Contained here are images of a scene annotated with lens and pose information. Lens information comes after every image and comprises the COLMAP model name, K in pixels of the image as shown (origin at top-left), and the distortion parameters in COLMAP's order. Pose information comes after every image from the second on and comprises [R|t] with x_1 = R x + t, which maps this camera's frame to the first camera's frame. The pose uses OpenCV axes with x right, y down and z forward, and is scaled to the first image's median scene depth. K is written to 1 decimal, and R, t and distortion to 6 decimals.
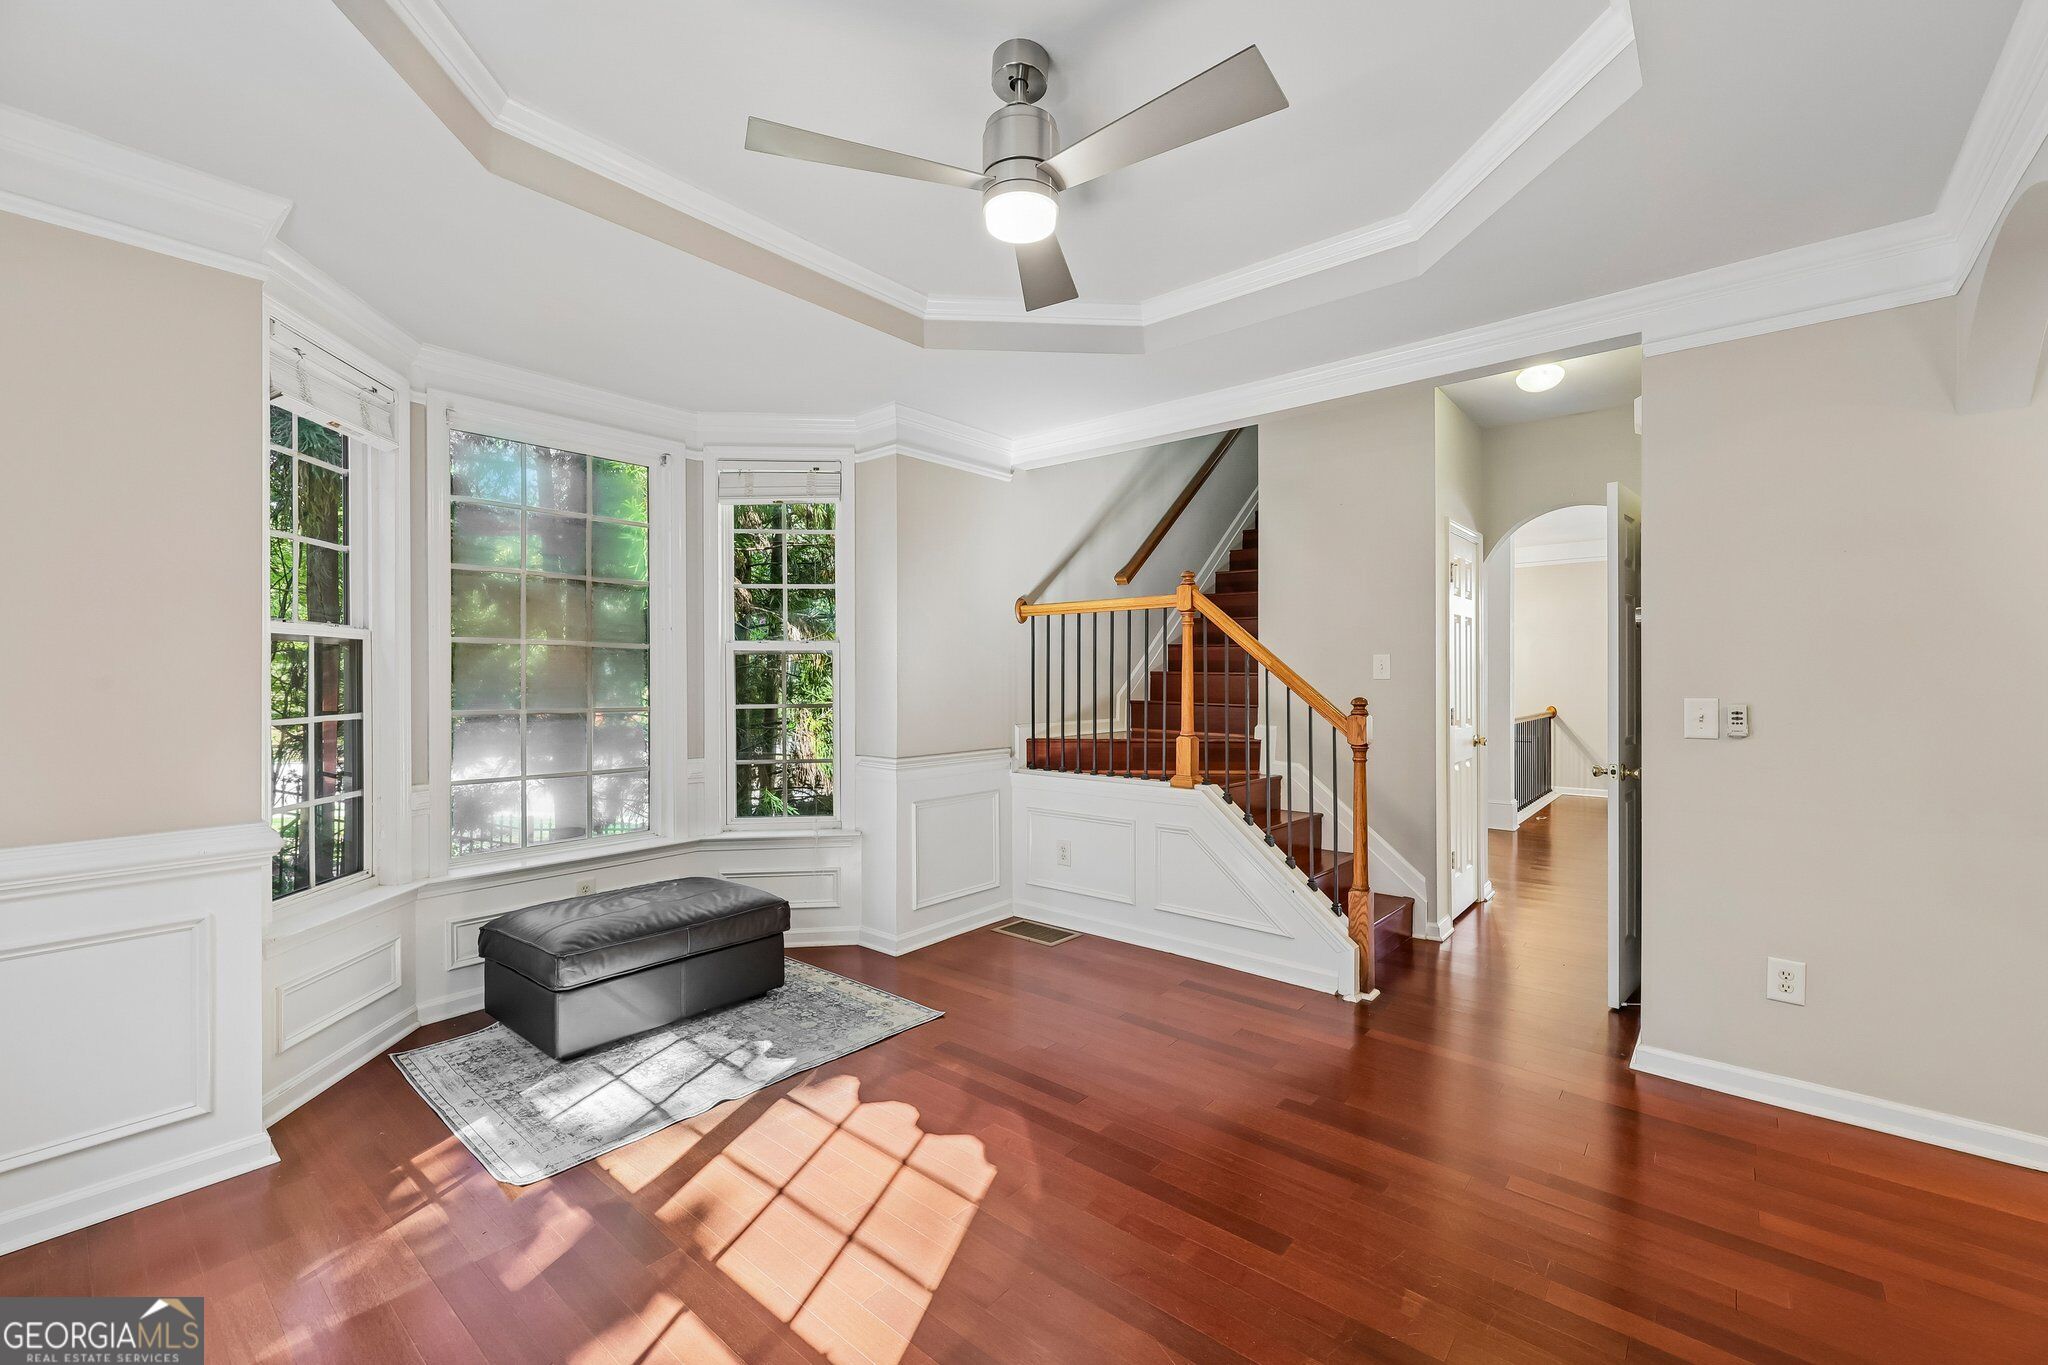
lens RADIAL K [[832.3, 0, 1036.2], [0, 832.3, 680.8], [0, 0, 1]] dist [-0.000881, -0.000026]
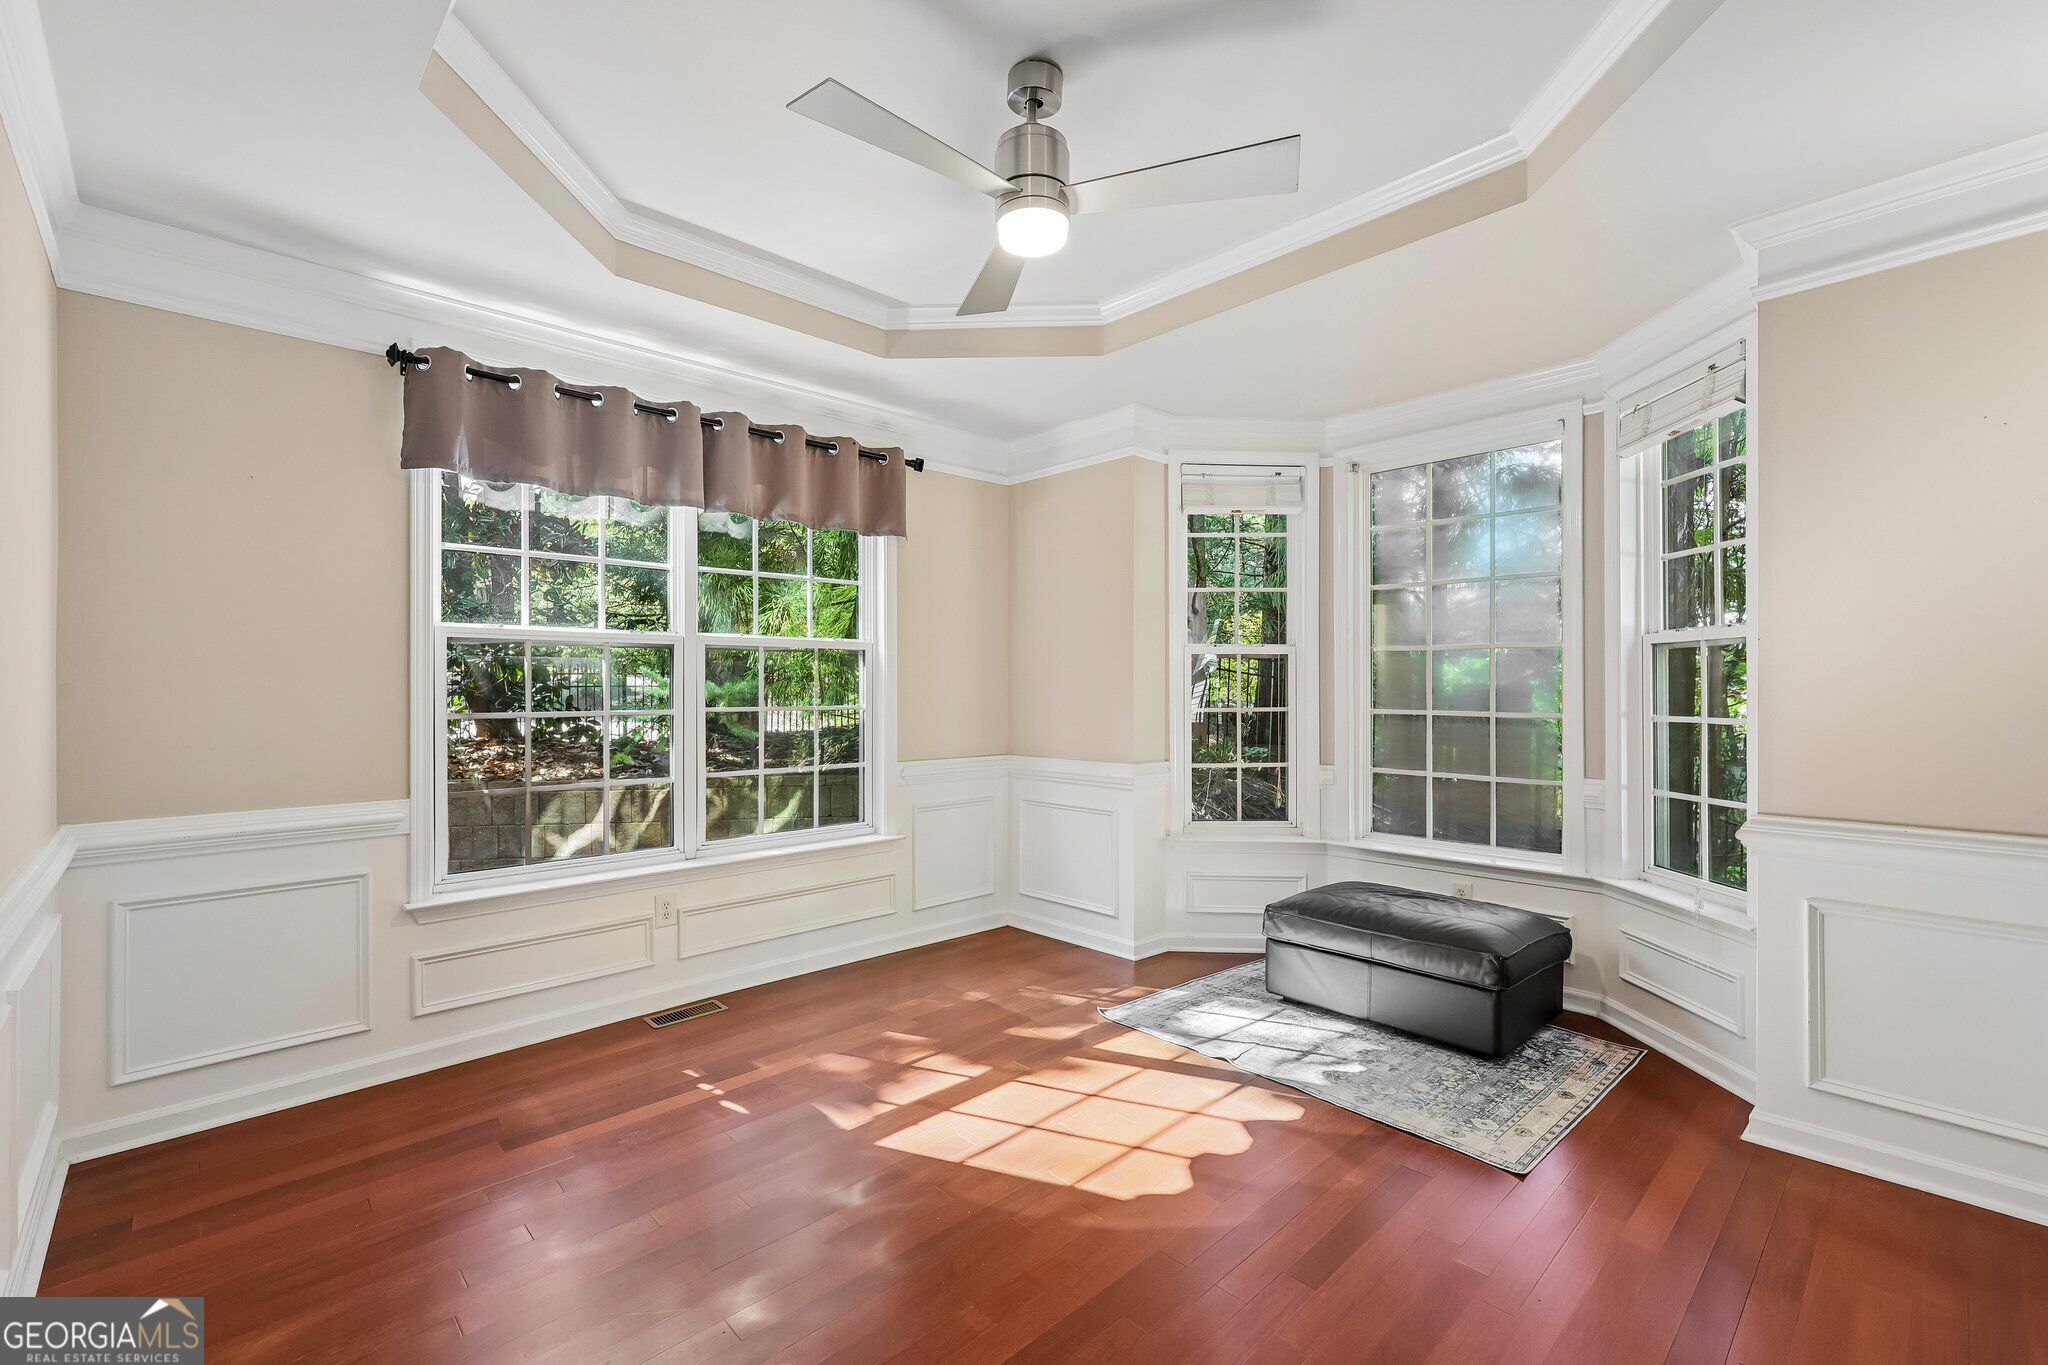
lens RADIAL K [[873.4, 0, 999.5], [0, 873.4, 691.8], [0, 0, 1]] dist [0.000341, 0.000045]
pose [[-0.128848, 0.010441, -0.991609, 0.980201], [-0.001083, 0.999942, 0.010670, -0.001983], [0.991664, 0.002449, -0.128830, 1.009665]]
